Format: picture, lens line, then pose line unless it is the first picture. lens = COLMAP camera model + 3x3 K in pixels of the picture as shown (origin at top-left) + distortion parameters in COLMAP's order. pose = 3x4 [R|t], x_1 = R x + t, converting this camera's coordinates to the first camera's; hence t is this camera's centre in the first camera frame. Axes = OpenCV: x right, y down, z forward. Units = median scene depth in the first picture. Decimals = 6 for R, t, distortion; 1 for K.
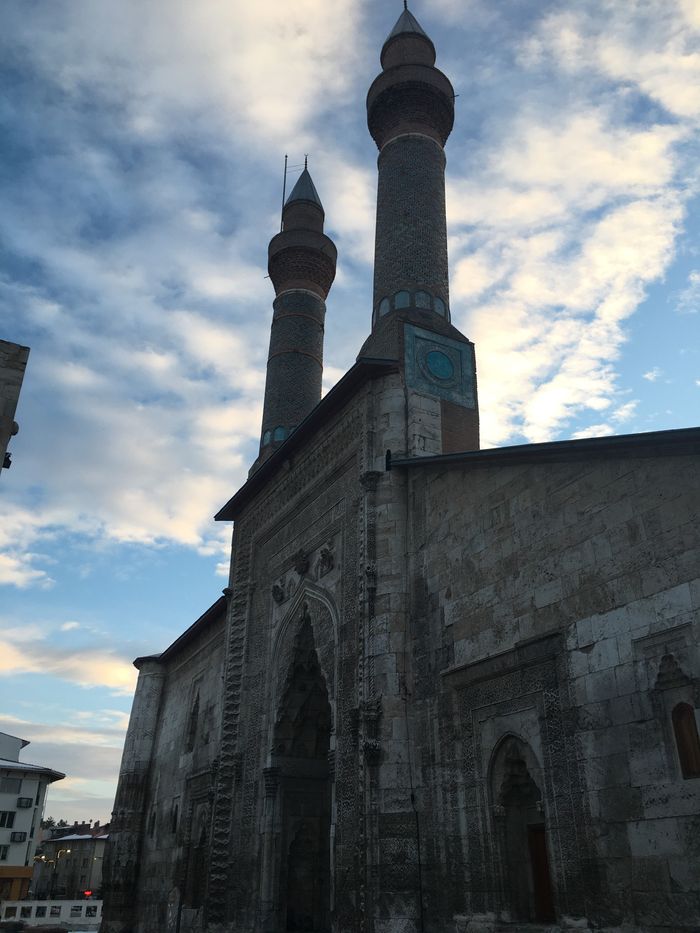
lens RADIAL K [[787.1, 0, 353.8], [0, 787.1, 464.5], [0, 0, 1]] dist [0.086707, -0.107090]
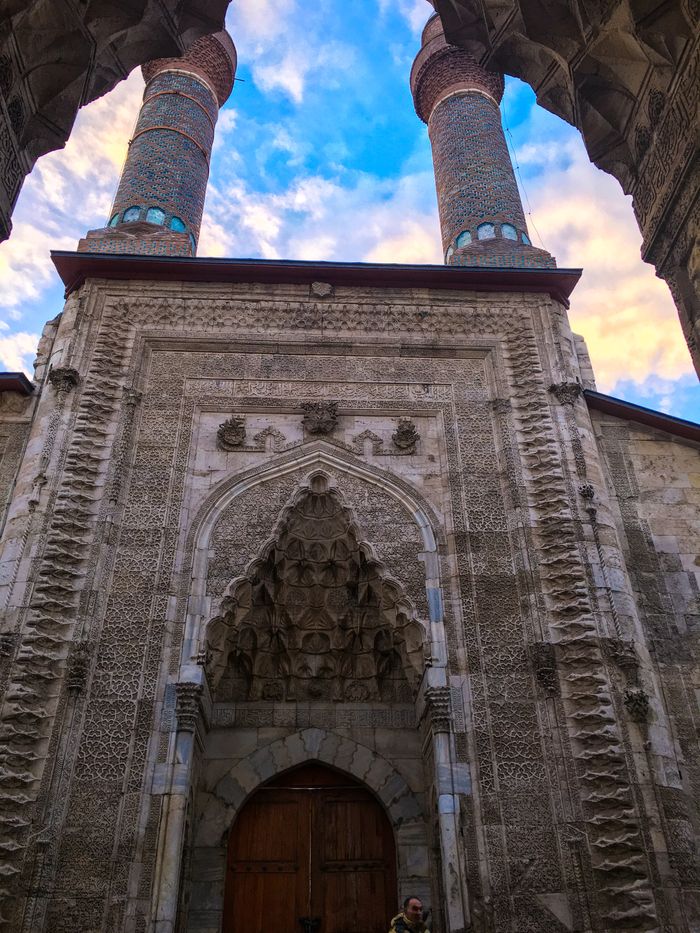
lens RADIAL K [[787.1, 0, 353.8], [0, 787.1, 464.5], [0, 0, 1]] dist [0.086707, -0.107090]
pose [[0.423009, 0.518175, 0.743342, -0.657699], [-0.411499, 0.840736, -0.351898, 0.470310], [-0.807299, -0.157029, 0.568867, 0.712424]]
